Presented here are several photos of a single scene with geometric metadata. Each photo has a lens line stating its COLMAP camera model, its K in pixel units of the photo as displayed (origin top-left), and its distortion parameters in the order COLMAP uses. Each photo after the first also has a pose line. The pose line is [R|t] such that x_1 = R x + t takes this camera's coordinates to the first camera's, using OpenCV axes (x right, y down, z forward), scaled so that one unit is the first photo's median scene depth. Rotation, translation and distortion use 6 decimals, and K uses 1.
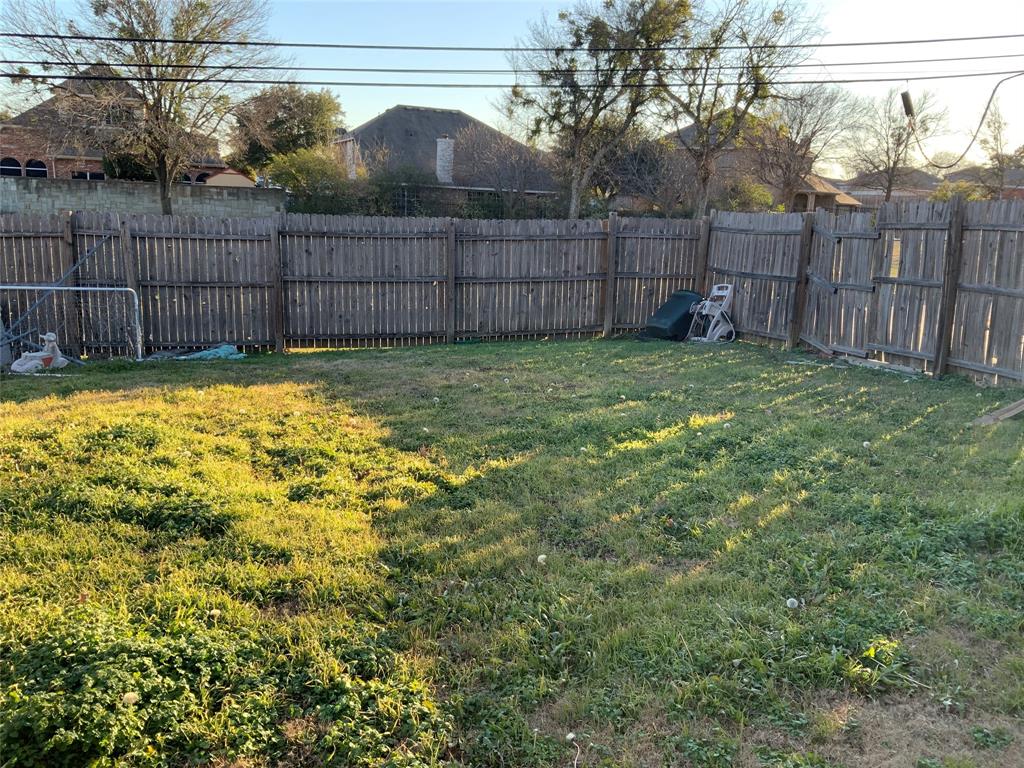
lens RADIAL K [[849.3, 0, 511.5], [0, 849.3, 383.1], [0, 0, 1]] dist [0.069038, -0.121049]
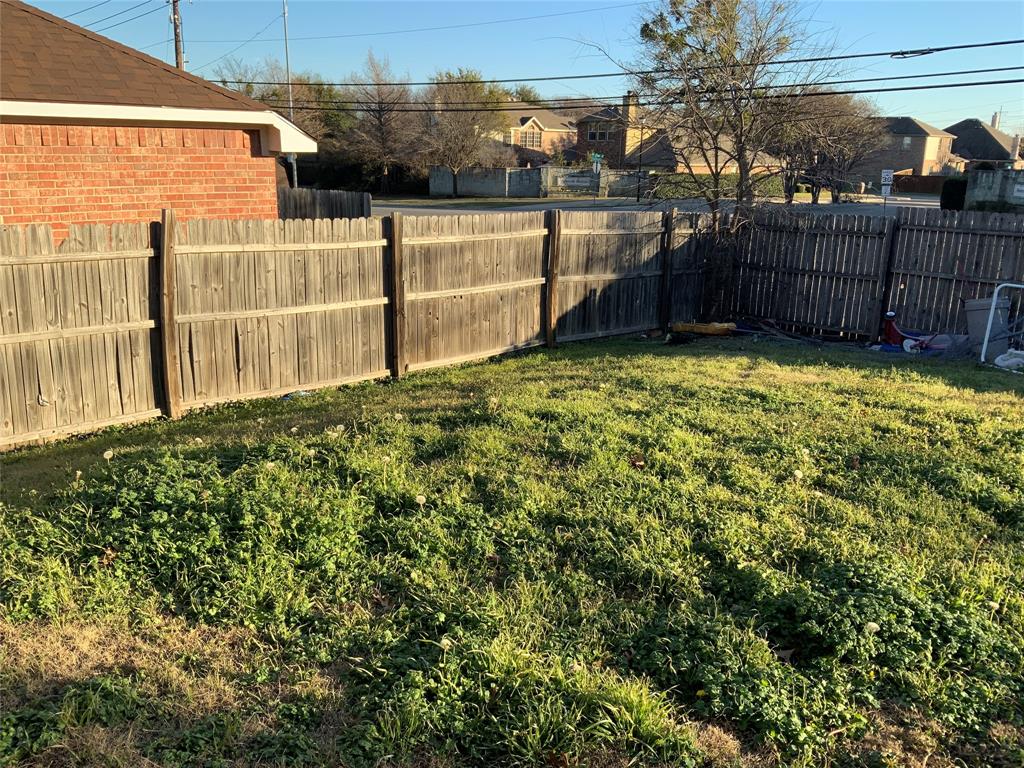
lens RADIAL K [[849.3, 0, 511.3], [0, 849.3, 385.6], [0, 0, 1]] dist [0.069038, -0.121049]
pose [[0.448497, 0.199499, -0.871235, 0.257957], [-0.197730, 0.972765, 0.120960, 0.003716], [0.871638, 0.118019, 0.475730, -0.020149]]
